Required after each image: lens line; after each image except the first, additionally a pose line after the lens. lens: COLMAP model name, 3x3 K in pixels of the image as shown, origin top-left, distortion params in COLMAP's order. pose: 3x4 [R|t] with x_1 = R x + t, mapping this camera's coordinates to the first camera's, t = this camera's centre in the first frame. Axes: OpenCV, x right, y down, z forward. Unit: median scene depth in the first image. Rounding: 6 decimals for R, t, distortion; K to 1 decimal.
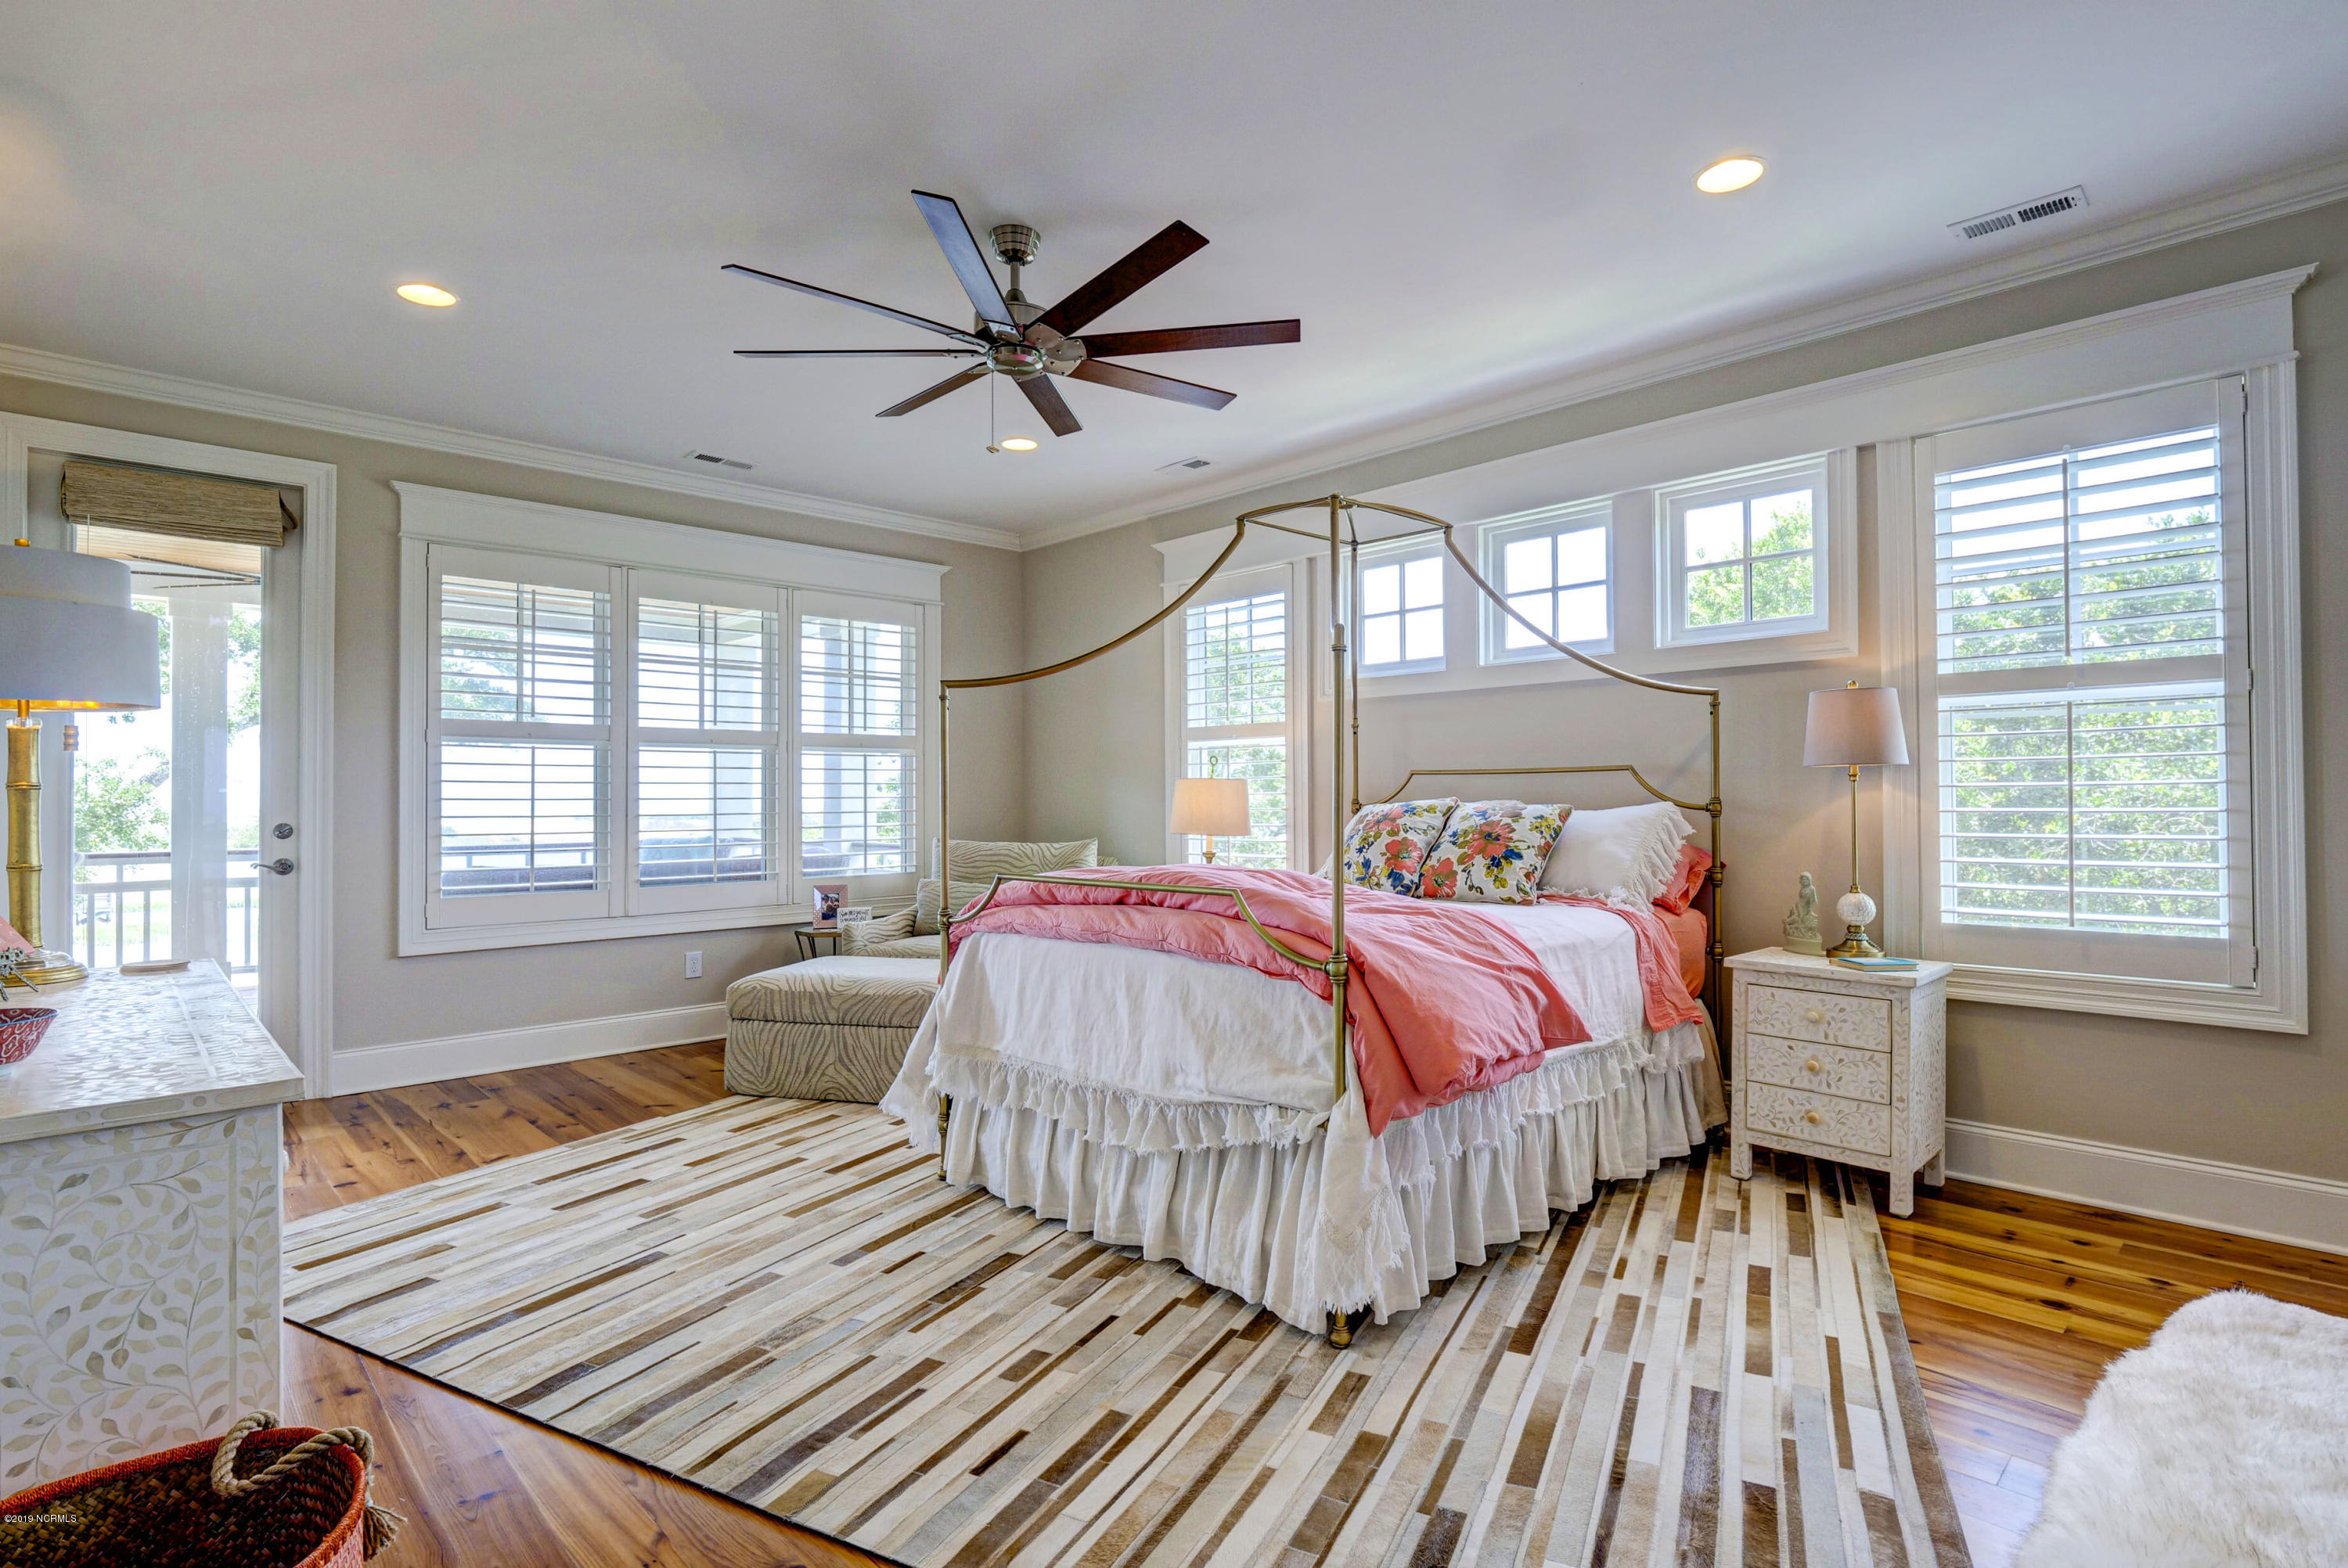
lens RADIAL K [[1136.9, 0, 1182.0], [0, 1136.9, 786.0], [0, 0, 1]] dist [-0.013672, -0.000173]
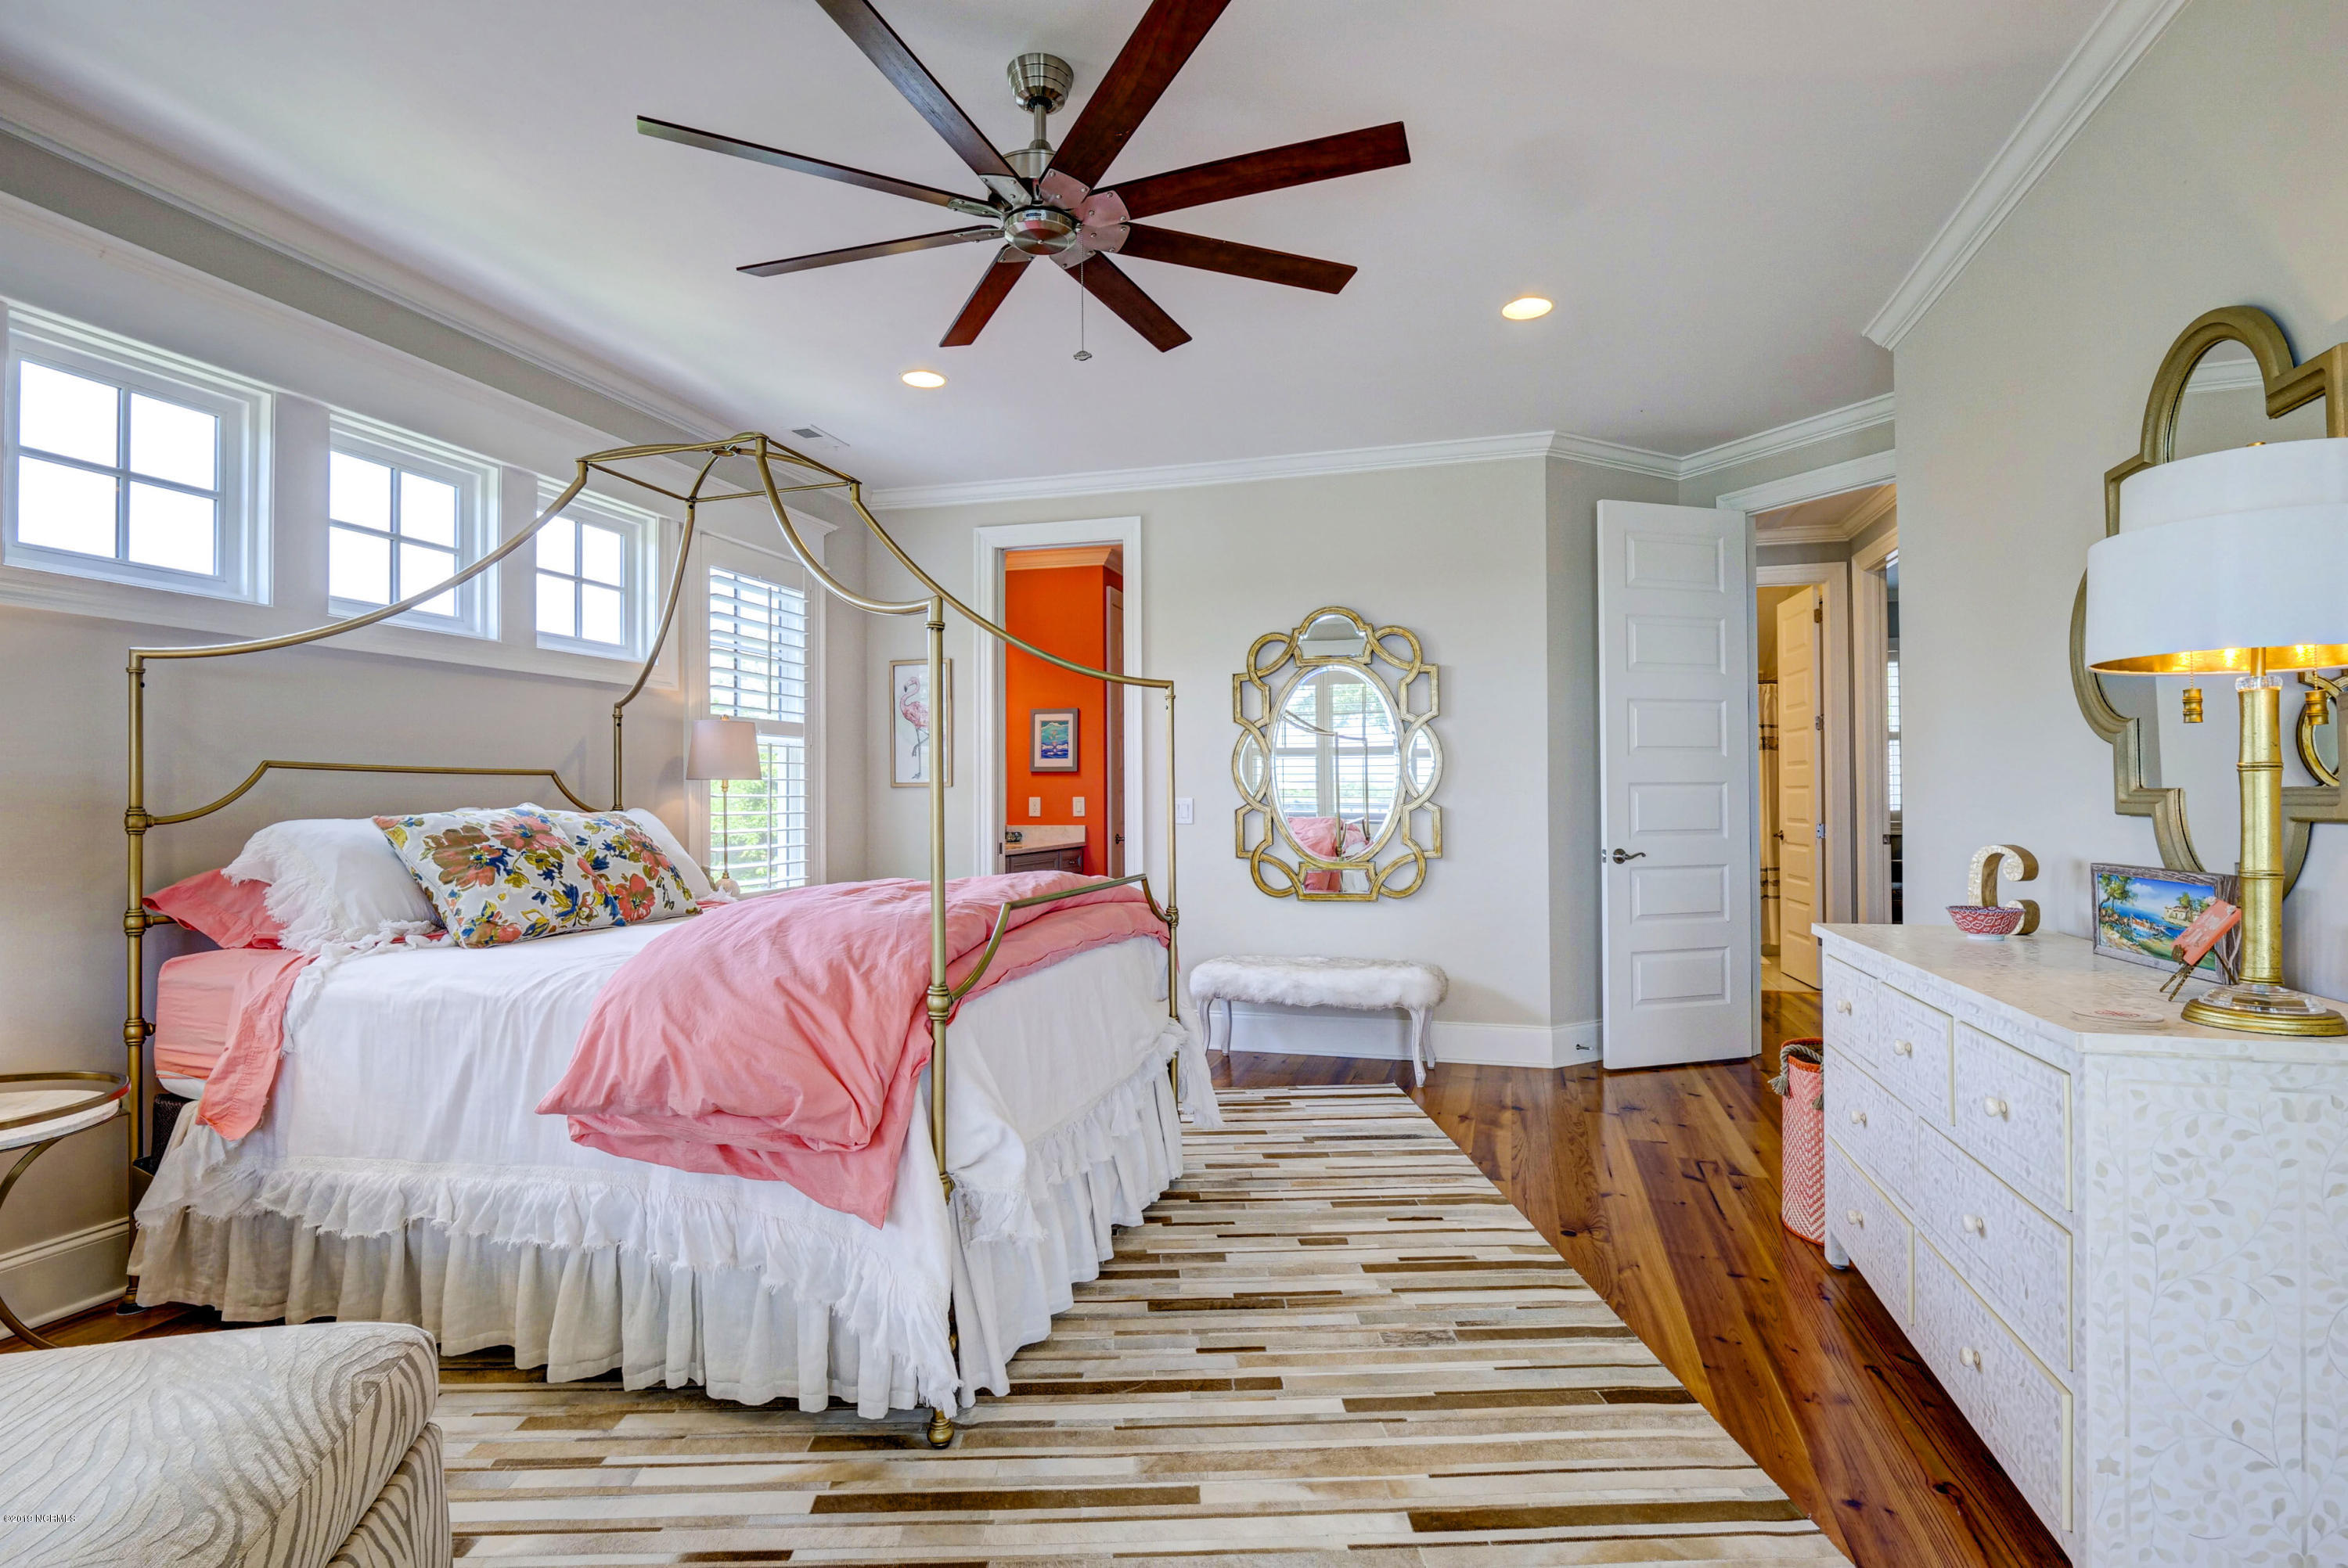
lens RADIAL K [[1136.9, 0, 1182.0], [0, 1136.9, 786.0], [0, 0, 1]] dist [-0.013672, -0.000173]
pose [[-0.496001, 0.021088, 0.868066, -1.146559], [-0.000555, 0.999697, -0.024603, 0.029400], [-0.868322, -0.012685, -0.495839, 1.728831]]
